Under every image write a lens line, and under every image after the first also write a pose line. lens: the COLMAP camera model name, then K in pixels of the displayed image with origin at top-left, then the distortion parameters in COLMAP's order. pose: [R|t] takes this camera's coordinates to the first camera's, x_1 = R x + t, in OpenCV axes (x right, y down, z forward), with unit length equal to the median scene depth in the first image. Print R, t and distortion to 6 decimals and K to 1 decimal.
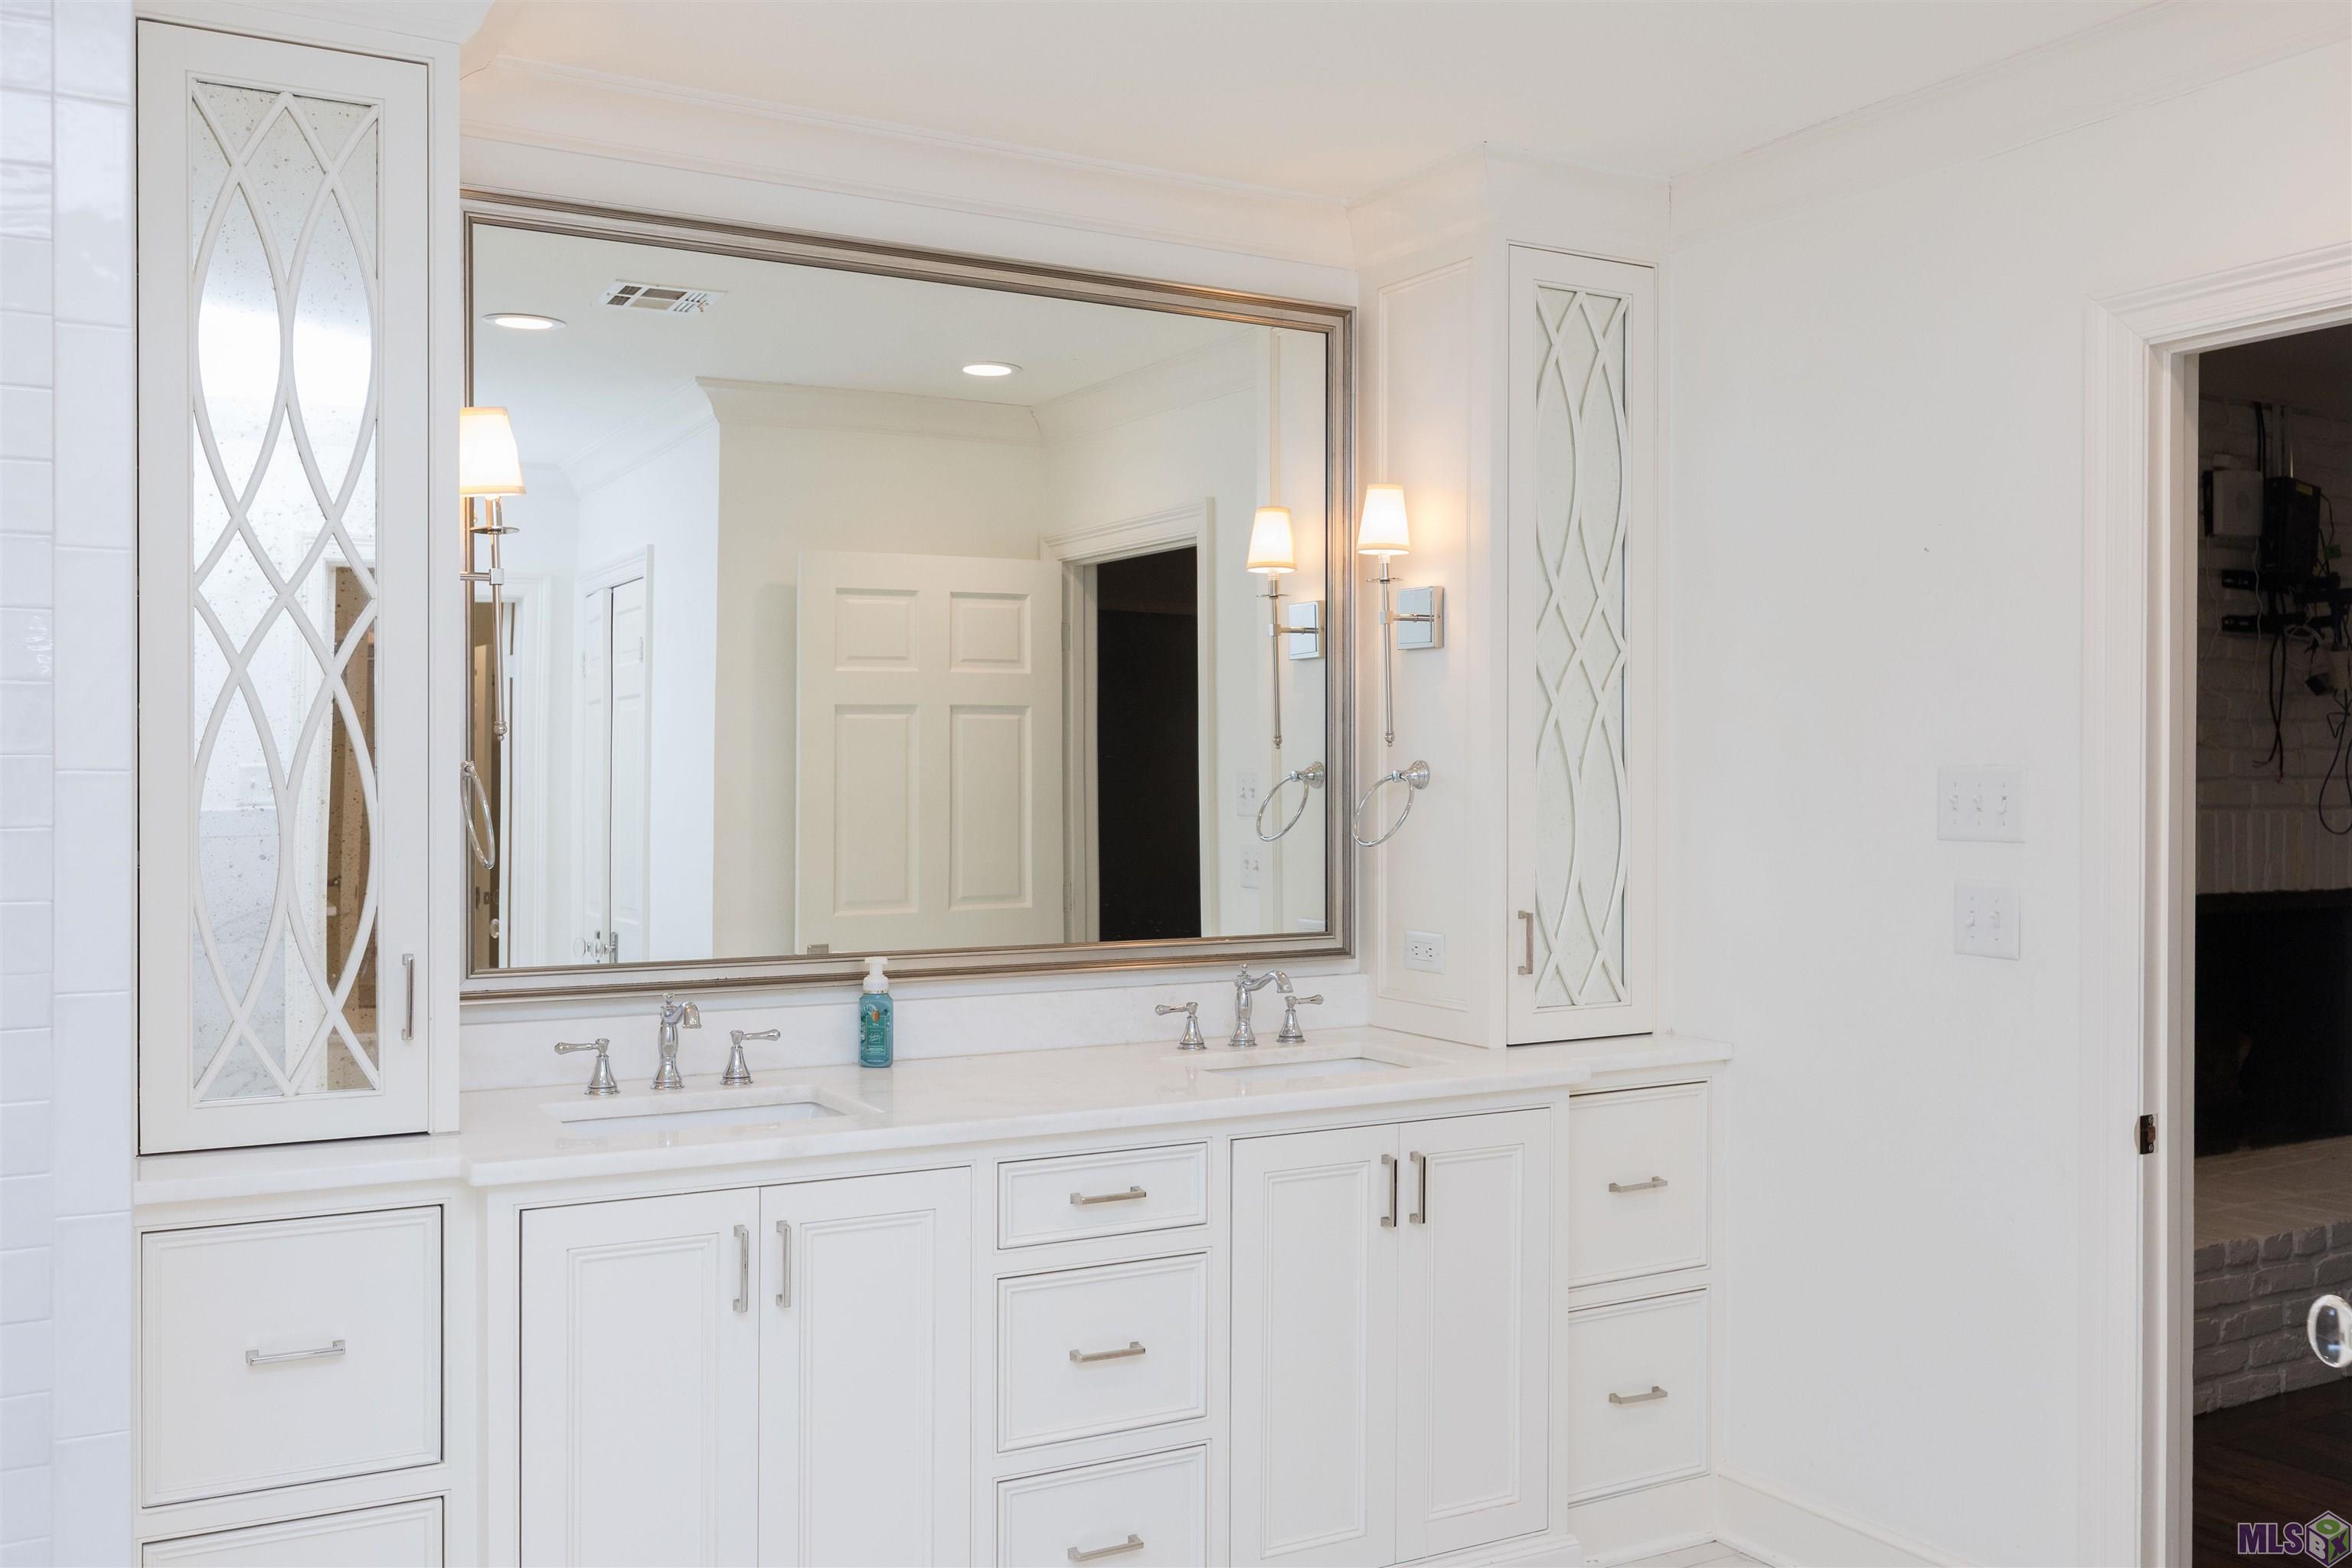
lens RADIAL K [[2018.6, 0, 1184.1], [0, 2018.6, 787.6], [0, 0, 1]] dist [-0.023932, 0.033901]
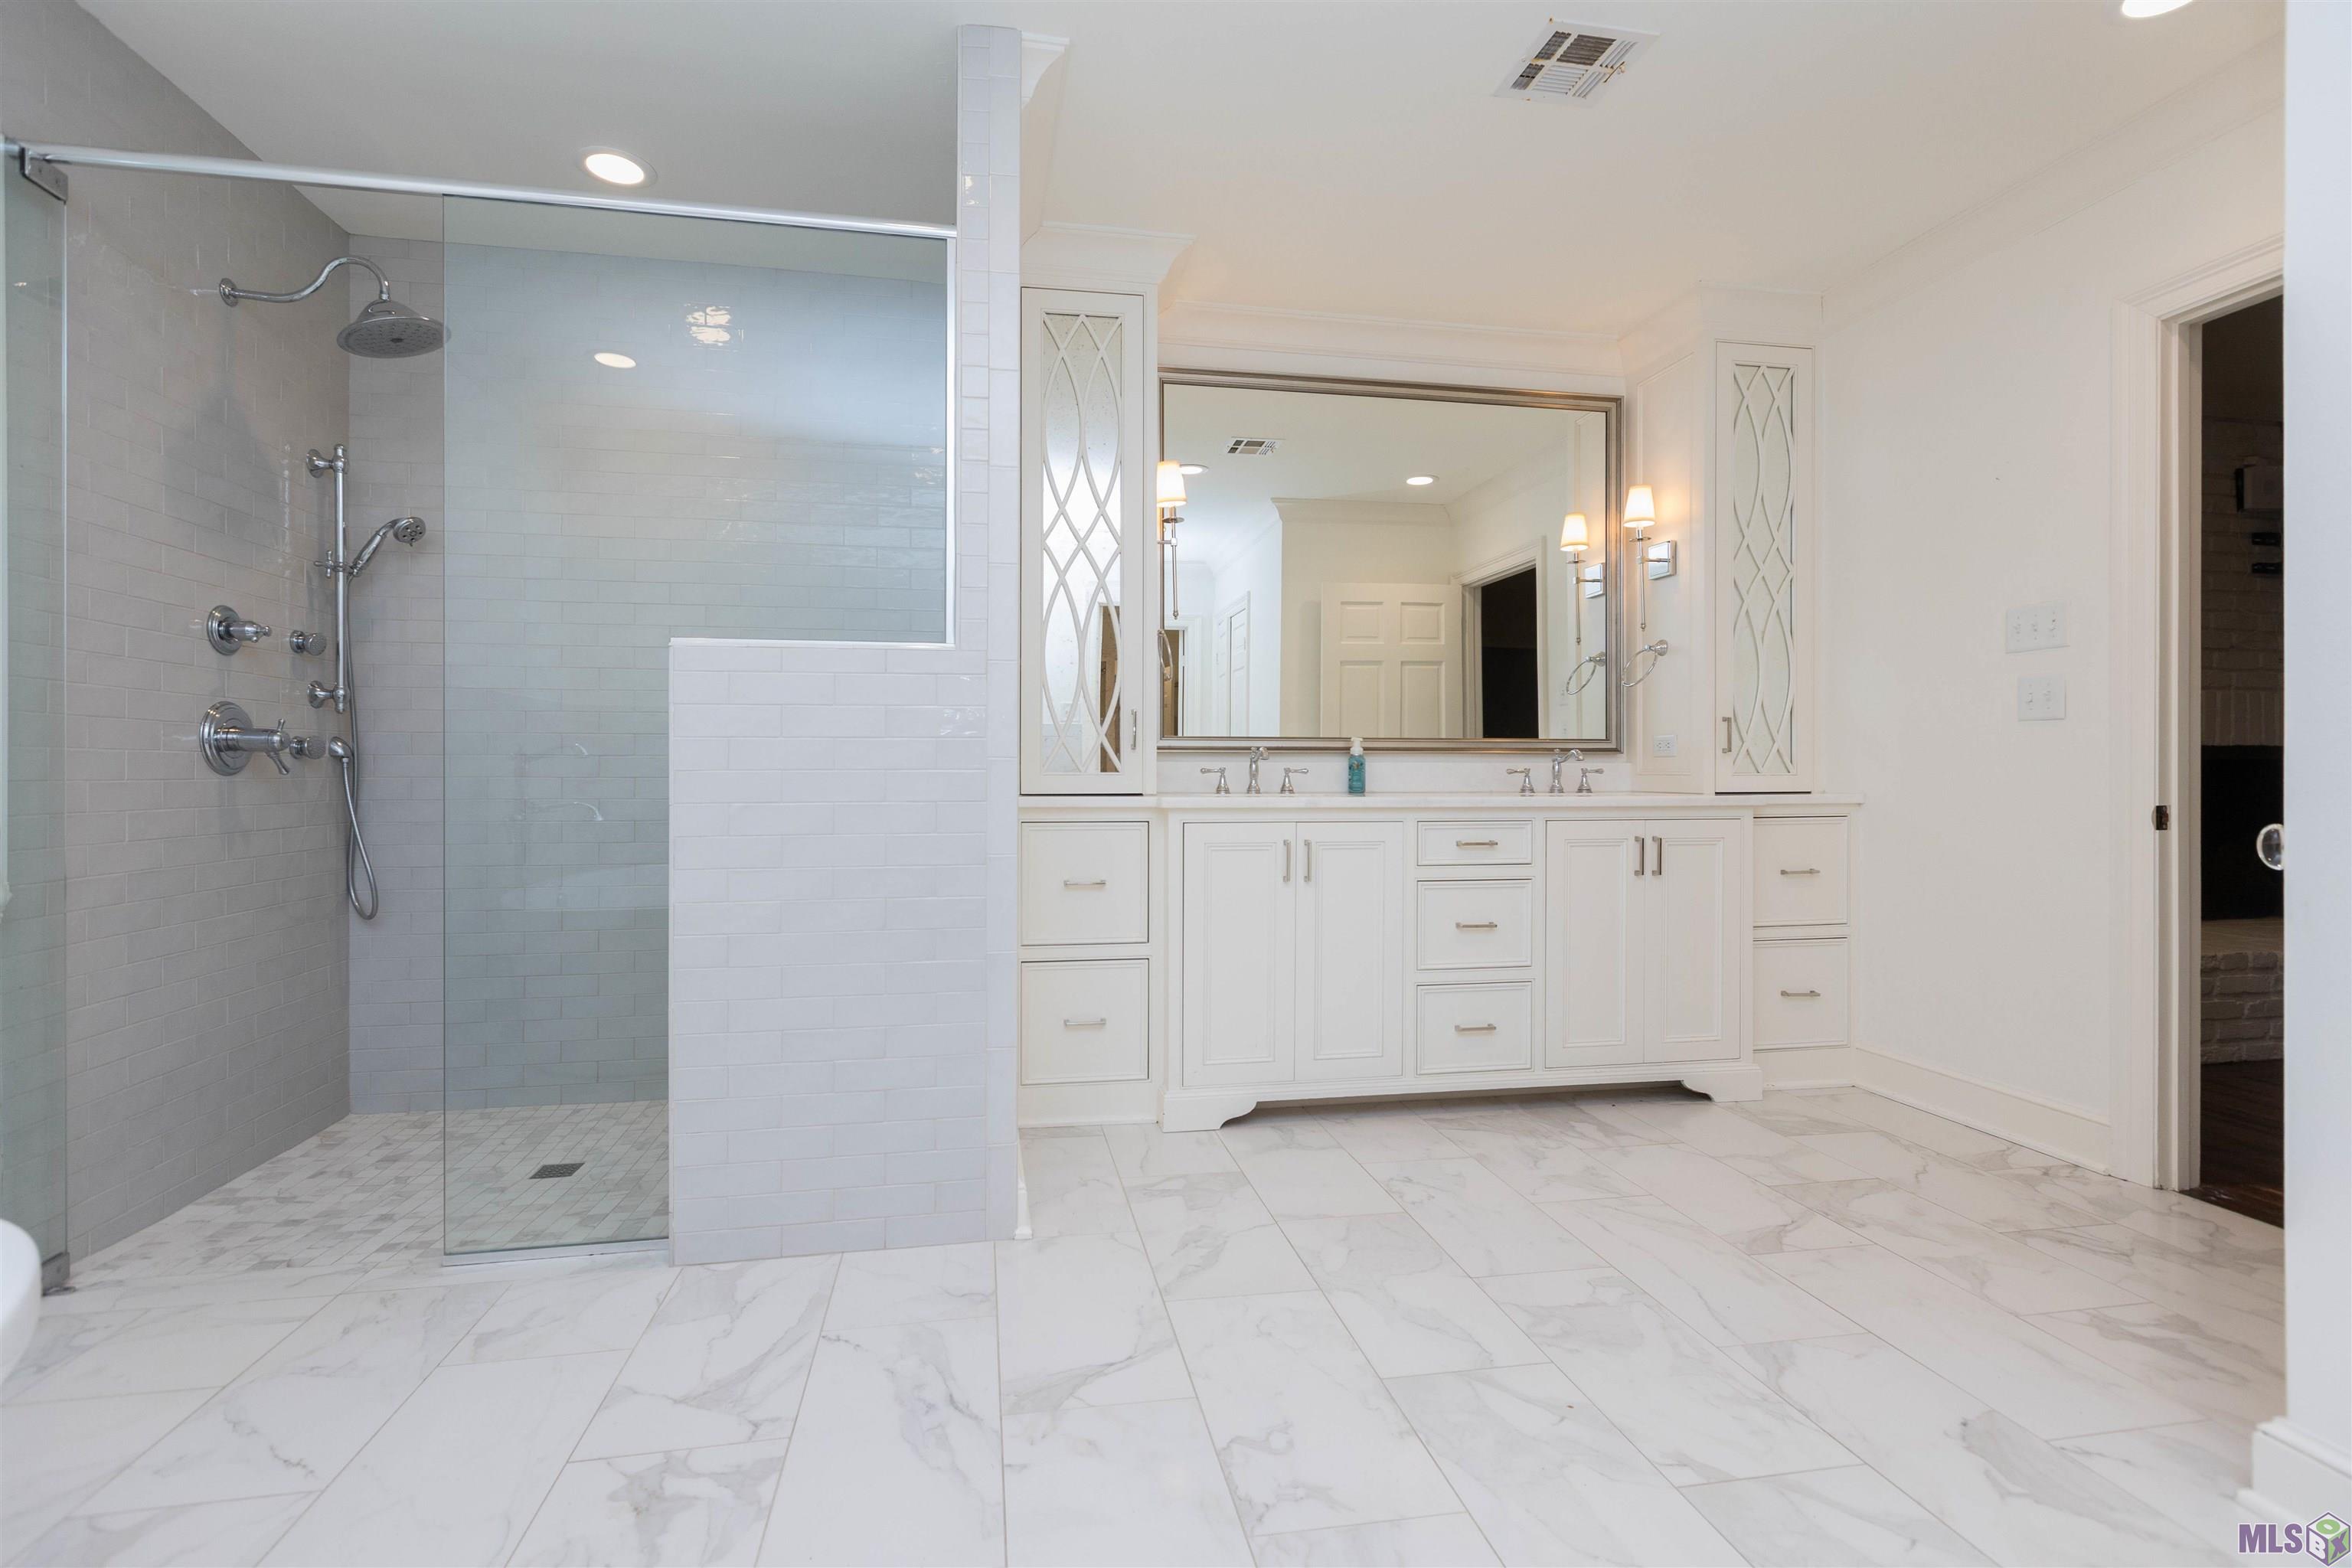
lens RADIAL K [[1063.7, 0, 1167.6], [0, 1063.7, 782.1], [0, 0, 1]] dist [0.002013, -0.001325]
pose [[0.942961, -0.000657, -0.332902, 0.018414], [-0.002080, 0.999967, -0.007866, 0.130466], [0.332896, 0.008109, 0.942929, -0.040521]]
